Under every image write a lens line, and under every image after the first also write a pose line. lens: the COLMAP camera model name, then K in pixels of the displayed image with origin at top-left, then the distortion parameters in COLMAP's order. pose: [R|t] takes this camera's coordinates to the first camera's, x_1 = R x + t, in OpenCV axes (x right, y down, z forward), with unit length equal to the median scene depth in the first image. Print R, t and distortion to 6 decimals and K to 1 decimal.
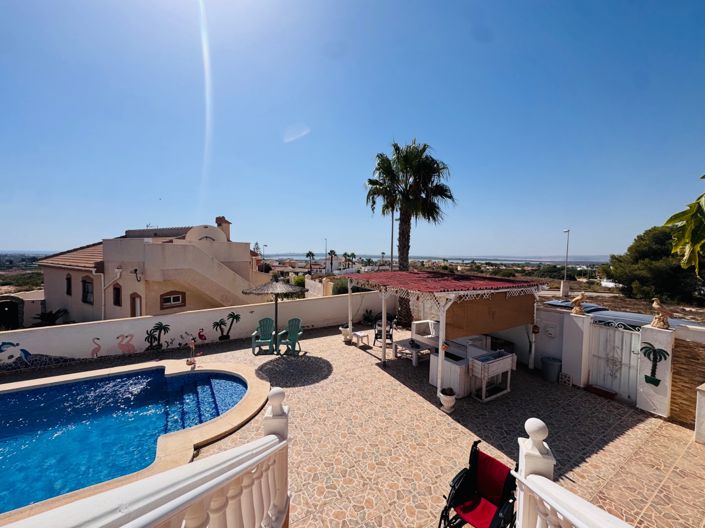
lens RADIAL K [[281.7, 0, 351.4], [0, 281.7, 264.5], [0, 0, 1]] dist [-0.002807, 0.000166]
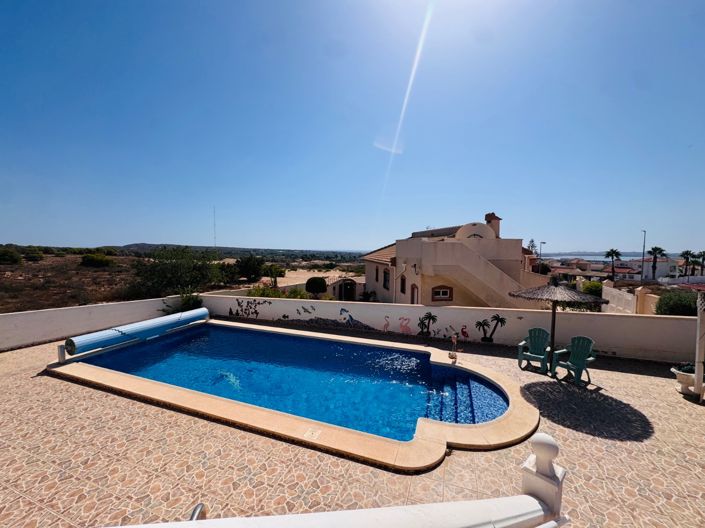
lens RADIAL K [[281.7, 0, 351.5], [0, 281.7, 264.0], [0, 0, 1]] dist [-0.002807, 0.000166]
pose [[0.626437, 0.034173, -0.778723, -0.009414], [-0.031946, 0.999325, 0.018155, 0.003195], [0.778817, 0.013504, 0.627106, 0.047740]]
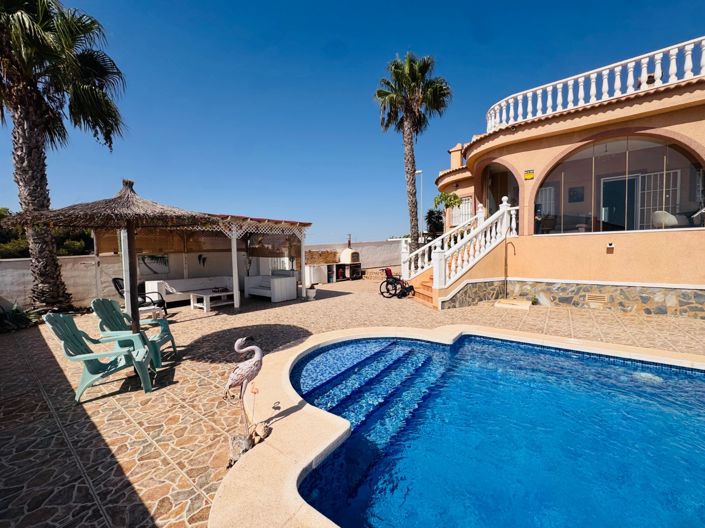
lens RADIAL K [[281.7, 0, 350.2], [0, 281.7, 265.3], [0, 0, 1]] dist [-0.002807, 0.000166]
pose [[-0.389645, -0.047160, 0.919757, -0.662817], [0.040209, 0.996865, 0.068148, 0.121998], [-0.920087, 0.063535, -0.386527, 0.773707]]
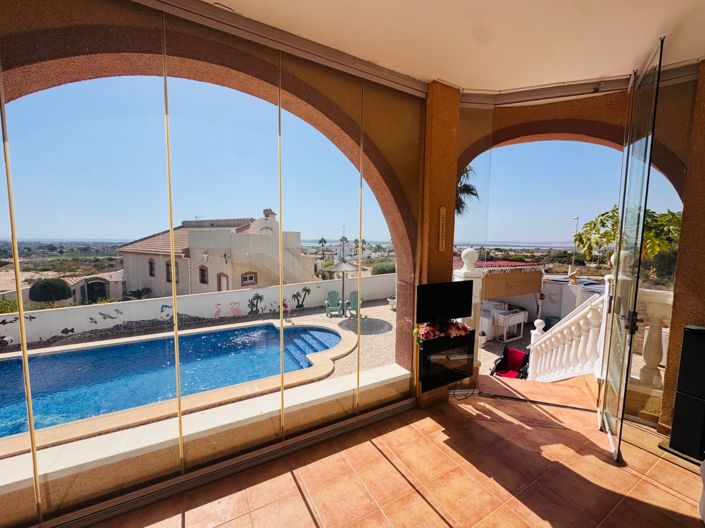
lens RADIAL K [[281.7, 0, 352.0], [0, 281.7, 264.6], [0, 0, 1]] dist [-0.002807, 0.000166]
pose [[0.999733, -0.002034, -0.023007, -0.172816], [0.003162, 0.998787, 0.049135, 0.003601], [0.022879, -0.049195, 0.998527, -0.275394]]
